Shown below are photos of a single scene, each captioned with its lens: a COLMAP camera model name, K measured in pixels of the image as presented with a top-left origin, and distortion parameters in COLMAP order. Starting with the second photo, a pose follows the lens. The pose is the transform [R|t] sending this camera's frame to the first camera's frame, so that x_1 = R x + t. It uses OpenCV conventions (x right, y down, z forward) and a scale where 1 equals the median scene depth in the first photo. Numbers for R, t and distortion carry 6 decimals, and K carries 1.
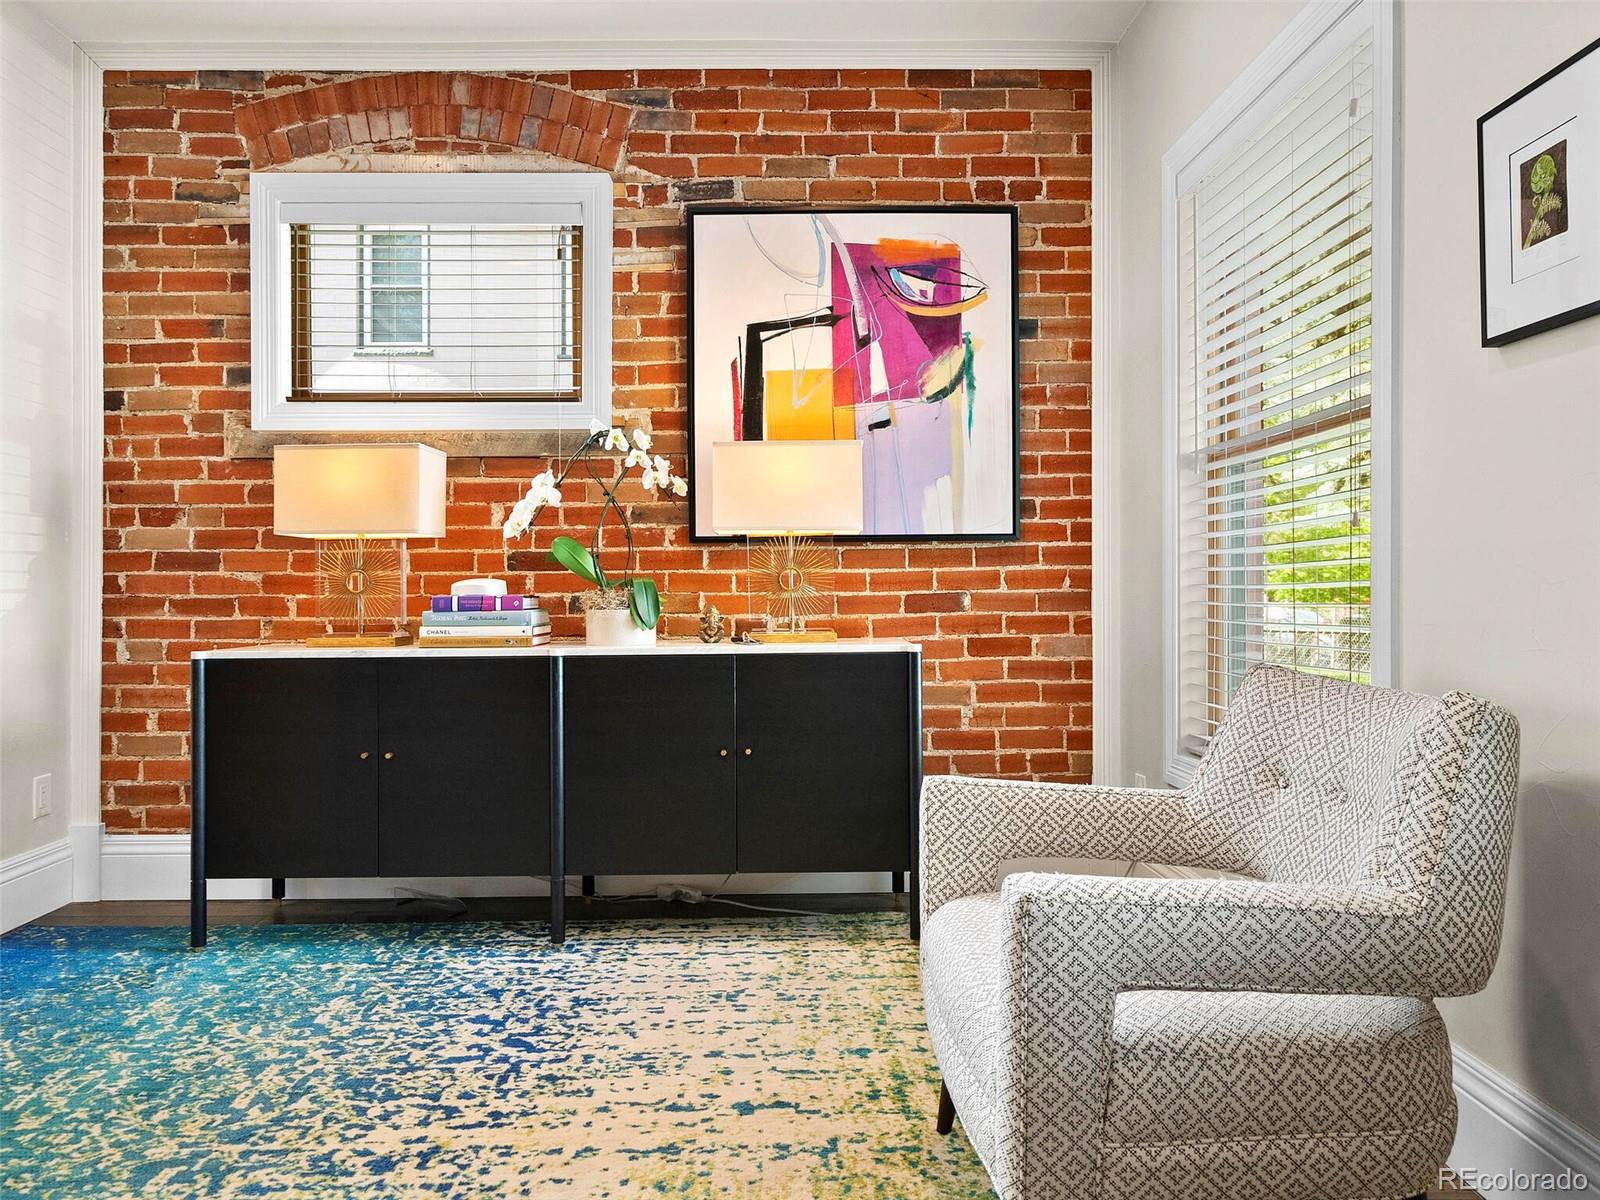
lens RADIAL K [[1127.4, 0, 793.5], [0, 1127.4, 571.7], [0, 0, 1]] dist [0.011391, -0.003519]
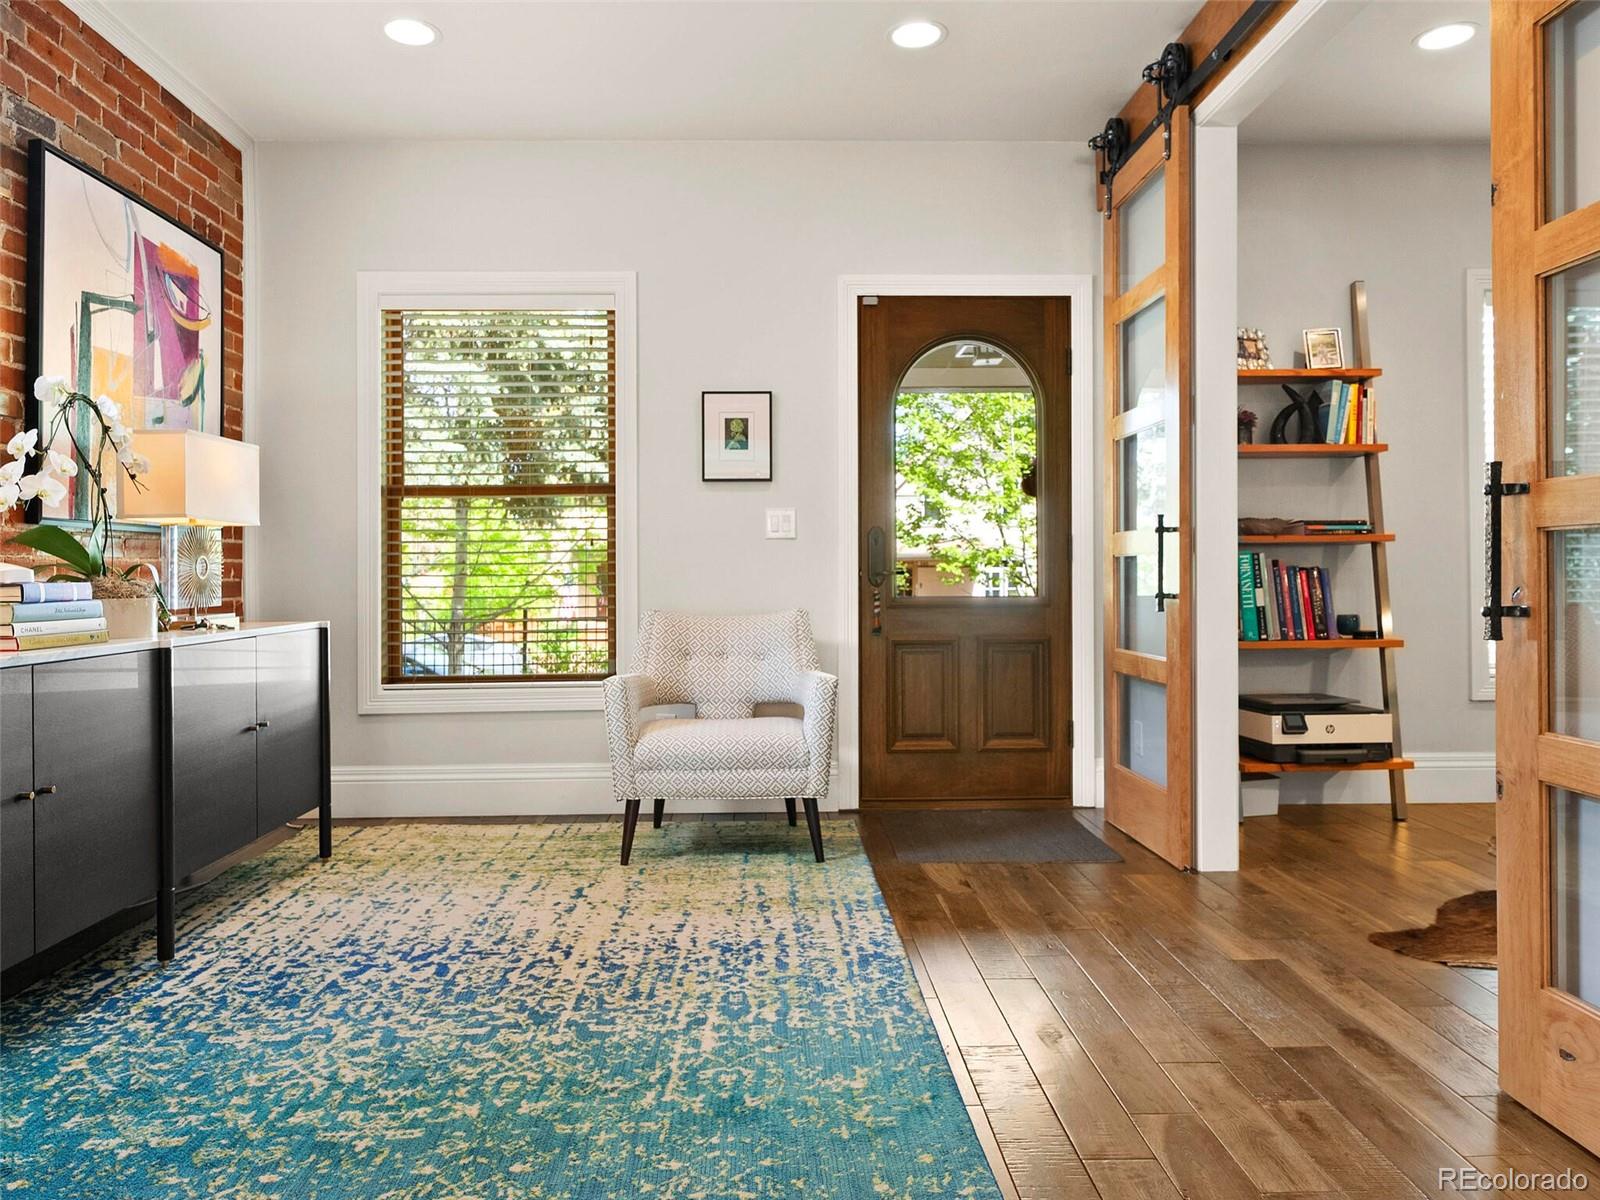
lens RADIAL K [[1127.4, 0, 821.7], [0, 1127.4, 572.4], [0, 0, 1]] dist [0.011391, -0.003519]
pose [[-0.056057, 0.008795, 0.998389, -1.280106], [-0.007574, 0.999929, -0.009234, 0.019275], [-0.998399, -0.008079, -0.055987, 0.572786]]
